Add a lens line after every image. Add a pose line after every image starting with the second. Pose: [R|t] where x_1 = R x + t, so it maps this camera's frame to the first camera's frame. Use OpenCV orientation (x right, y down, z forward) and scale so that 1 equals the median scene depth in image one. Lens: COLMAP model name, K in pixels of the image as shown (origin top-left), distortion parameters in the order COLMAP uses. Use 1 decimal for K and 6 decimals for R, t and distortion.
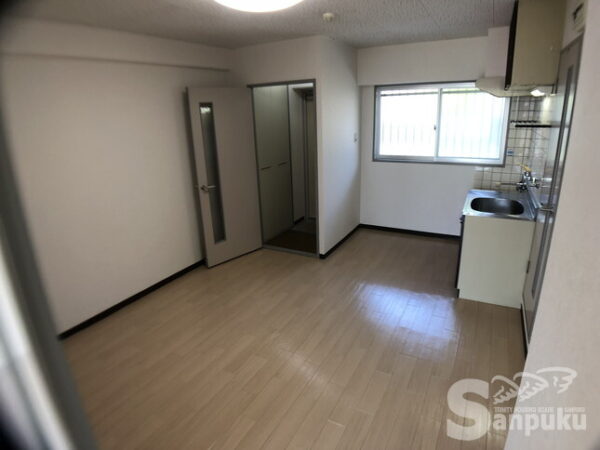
lens RADIAL K [[358.8, 0, 300.0], [0, 358.8, 225.0], [0, 0, 1]] dist [-0.000479, -0.000293]
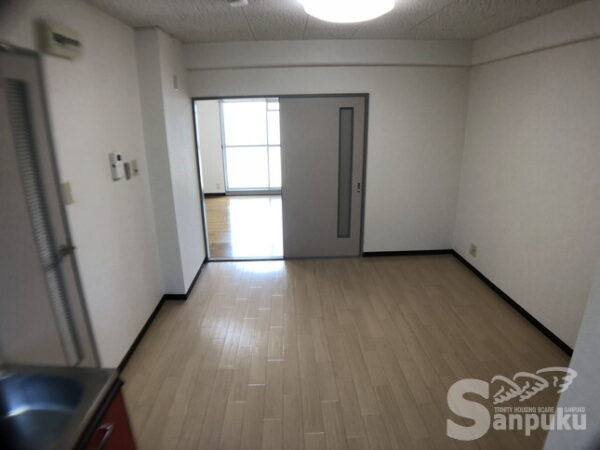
lens RADIAL K [[358.8, 0, 300.0], [0, 358.8, 225.0], [0, 0, 1]] dist [-0.000479, -0.000293]
pose [[-0.858449, 0.195148, -0.474324, 0.509343], [-0.117994, 0.824843, 0.552911, -0.517918], [0.499142, 0.530613, -0.685060, 1.546718]]
